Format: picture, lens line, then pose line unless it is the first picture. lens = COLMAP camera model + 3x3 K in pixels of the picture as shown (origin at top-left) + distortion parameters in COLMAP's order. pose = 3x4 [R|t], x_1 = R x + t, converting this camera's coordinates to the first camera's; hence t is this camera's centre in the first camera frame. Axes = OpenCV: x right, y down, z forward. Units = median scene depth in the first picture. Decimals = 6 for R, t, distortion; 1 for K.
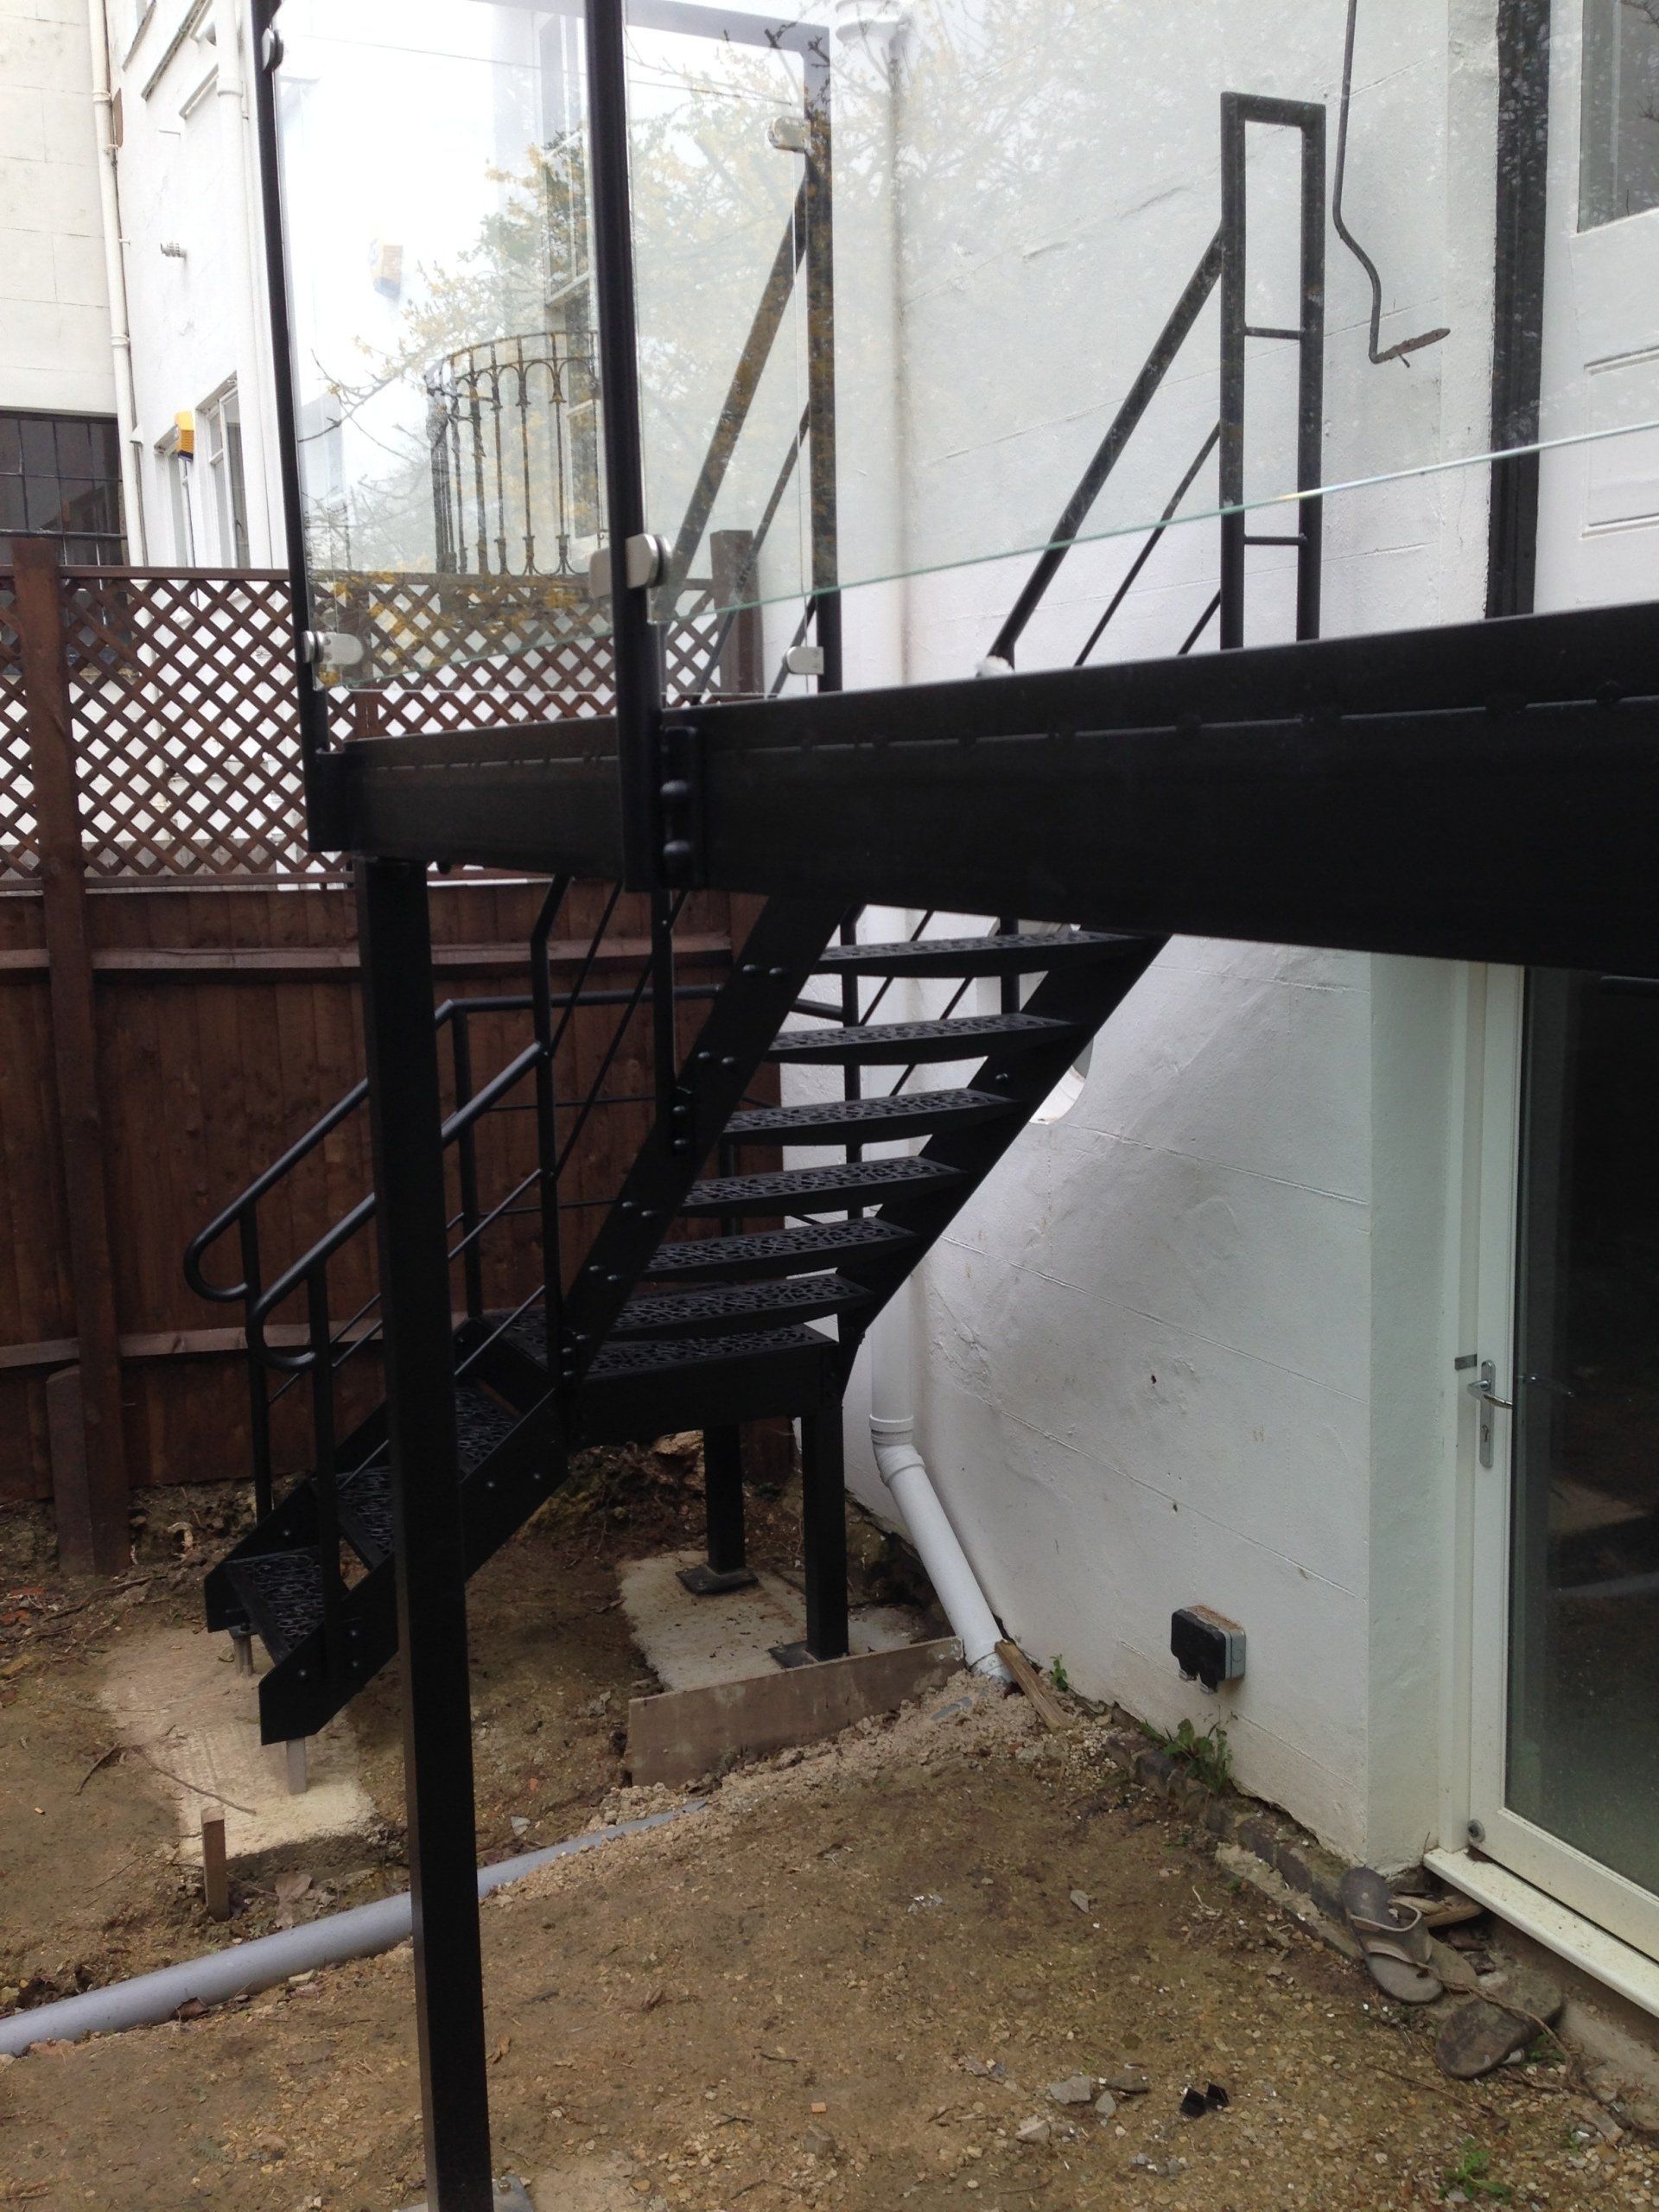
lens RADIAL K [[2021.7, 0, 832.5], [0, 2021.7, 1115.3], [0, 0, 1]] dist [0.026451, 0.000000]
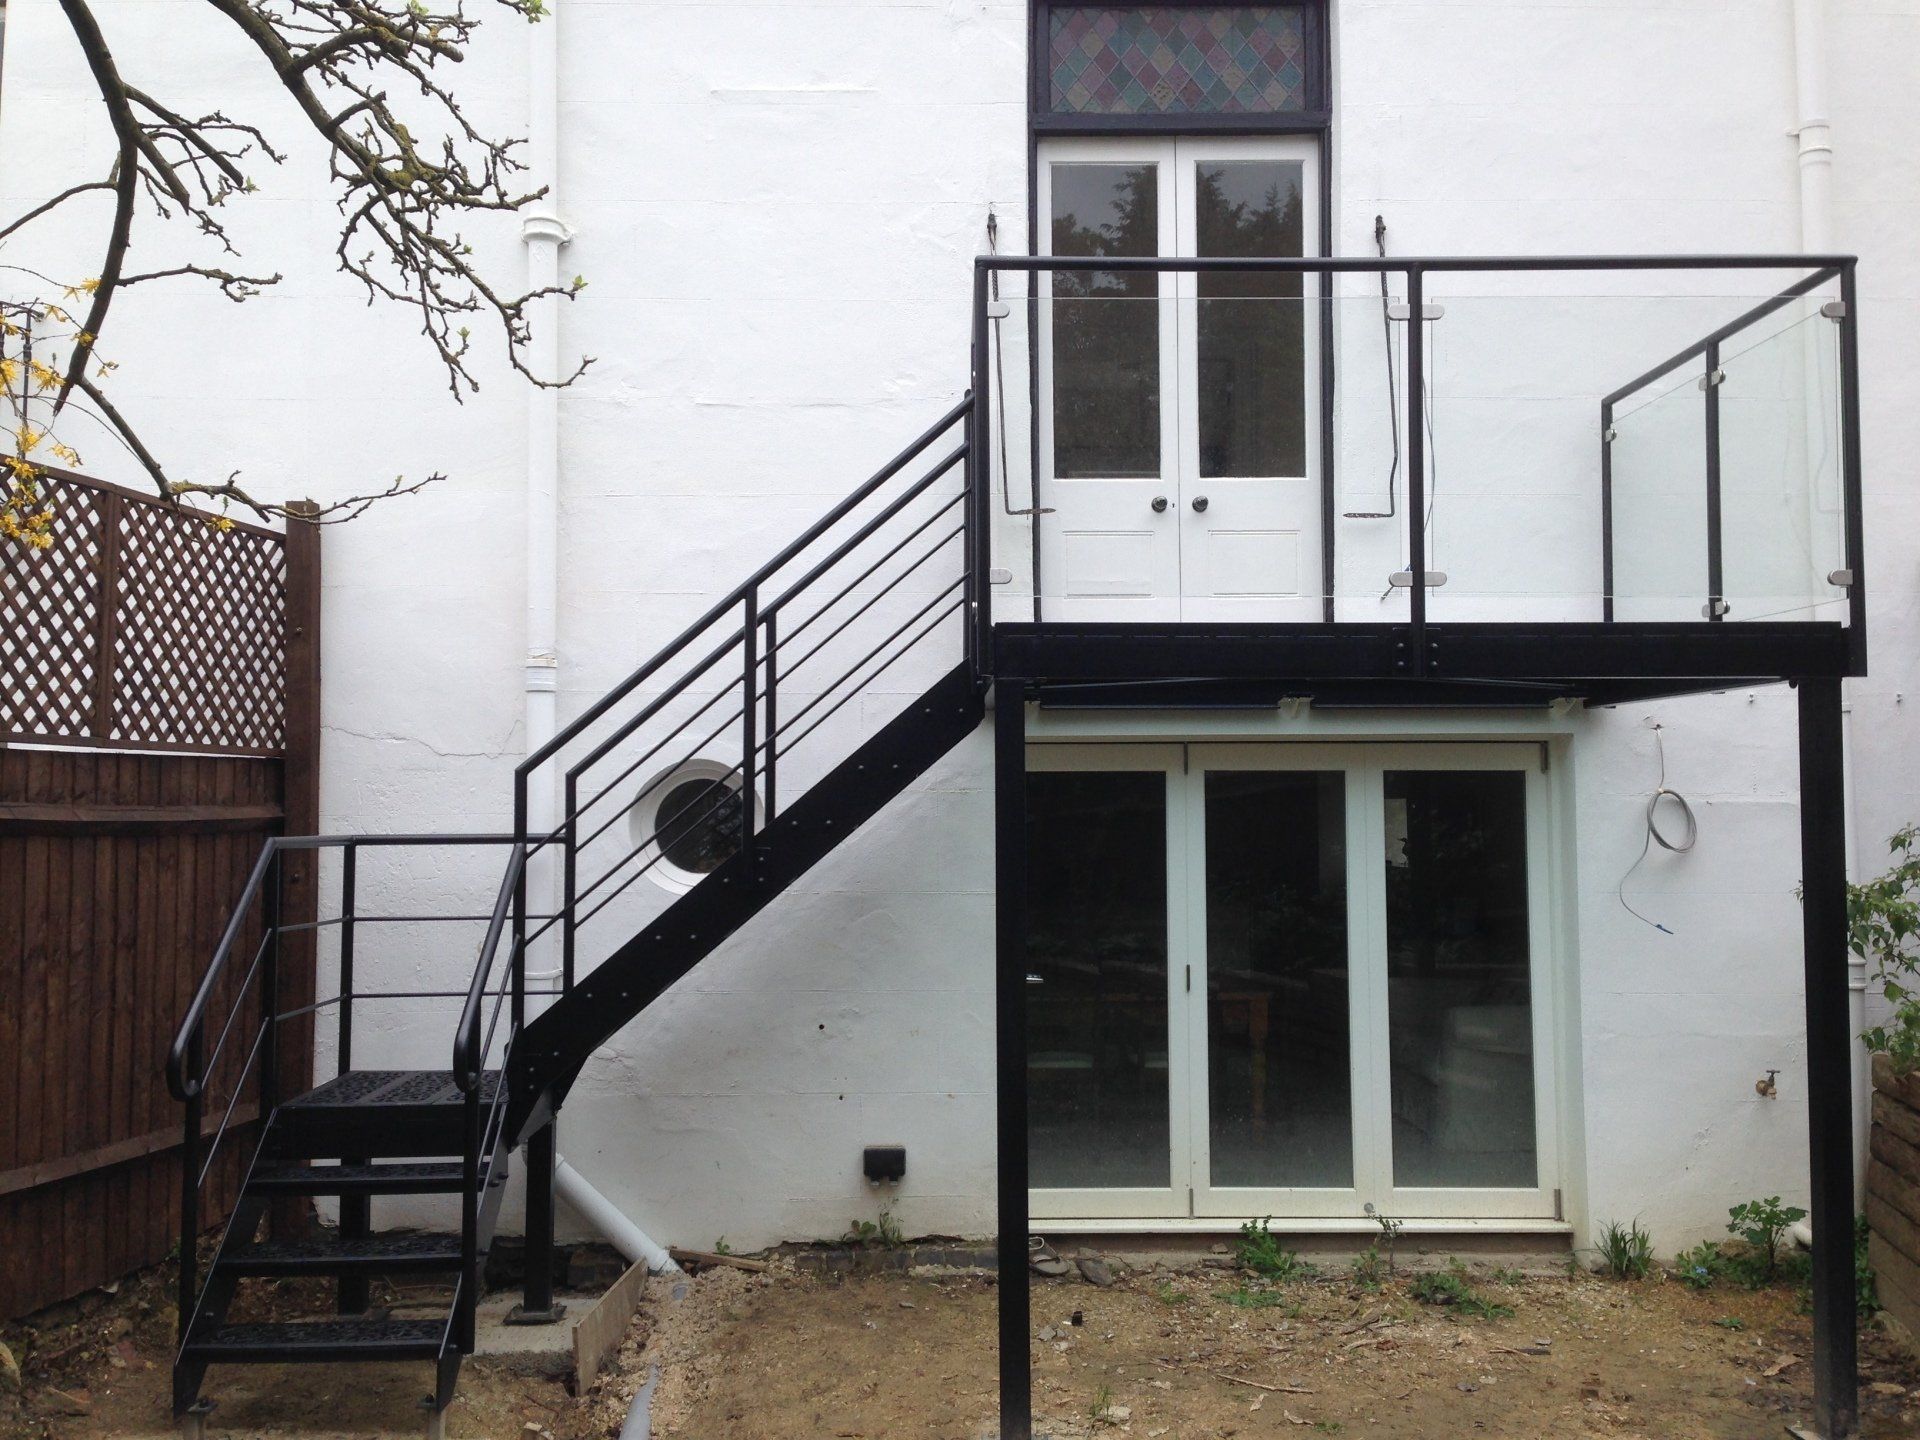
lens RADIAL K [[1754.8, 0, 964.1], [0, 1754.8, 709.8], [0, 0, 1]] dist [0.026451, 0.000000]
pose [[0.431469, 0.060197, 0.900117, -1.197066], [0.146994, 0.979745, -0.135984, 0.086902], [-0.890071, 0.190985, 0.413881, 0.203158]]
